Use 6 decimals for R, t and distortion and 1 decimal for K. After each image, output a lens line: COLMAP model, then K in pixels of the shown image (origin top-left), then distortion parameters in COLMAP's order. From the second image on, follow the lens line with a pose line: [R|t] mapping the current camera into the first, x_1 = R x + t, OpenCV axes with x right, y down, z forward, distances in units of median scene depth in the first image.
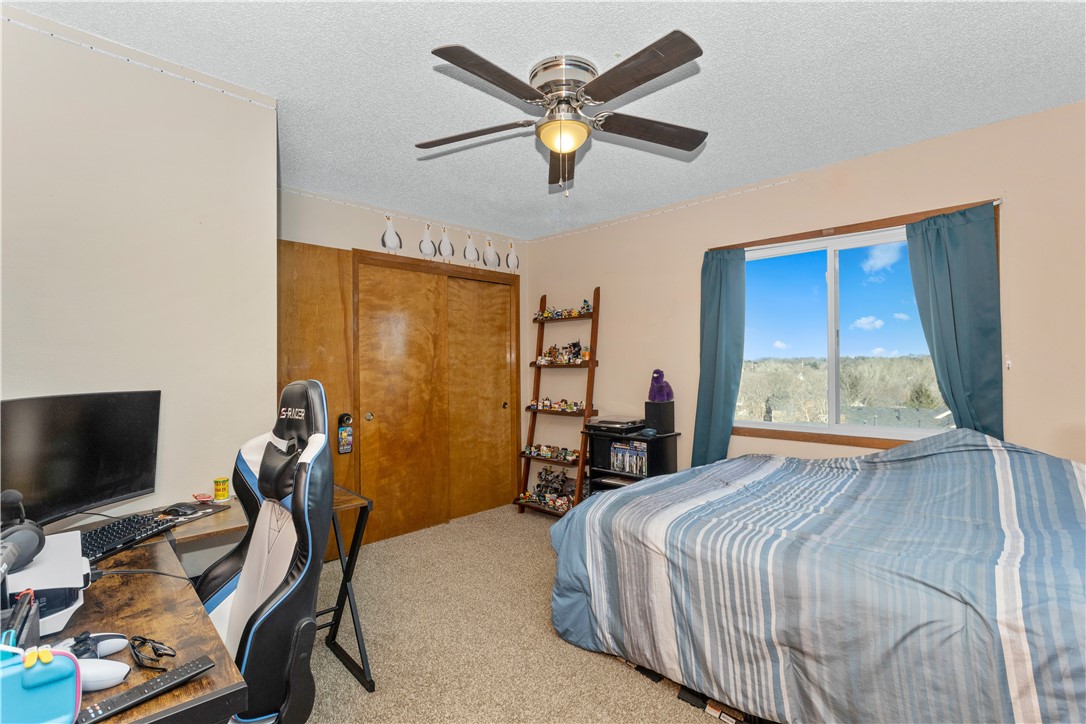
lens RADIAL K [[515.2, 0, 543.2], [0, 515.2, 366.3], [0, 0, 1]] dist [0.003667, 0.000828]
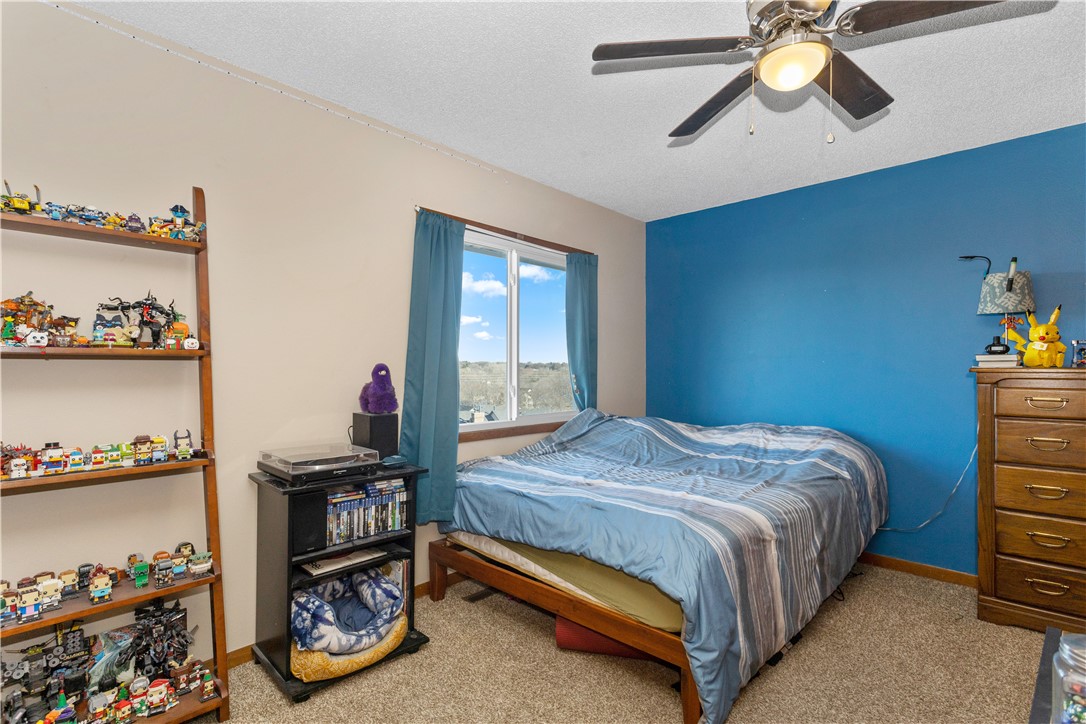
lens RADIAL K [[515.2, 0, 543.2], [0, 515.2, 366.3], [0, 0, 1]] dist [0.003667, 0.000828]
pose [[0.001244, 0.007182, 0.999973, -0.427274], [-0.001182, 0.999974, -0.007181, 0.011929], [-0.999999, -0.001173, 0.001253, 0.785184]]
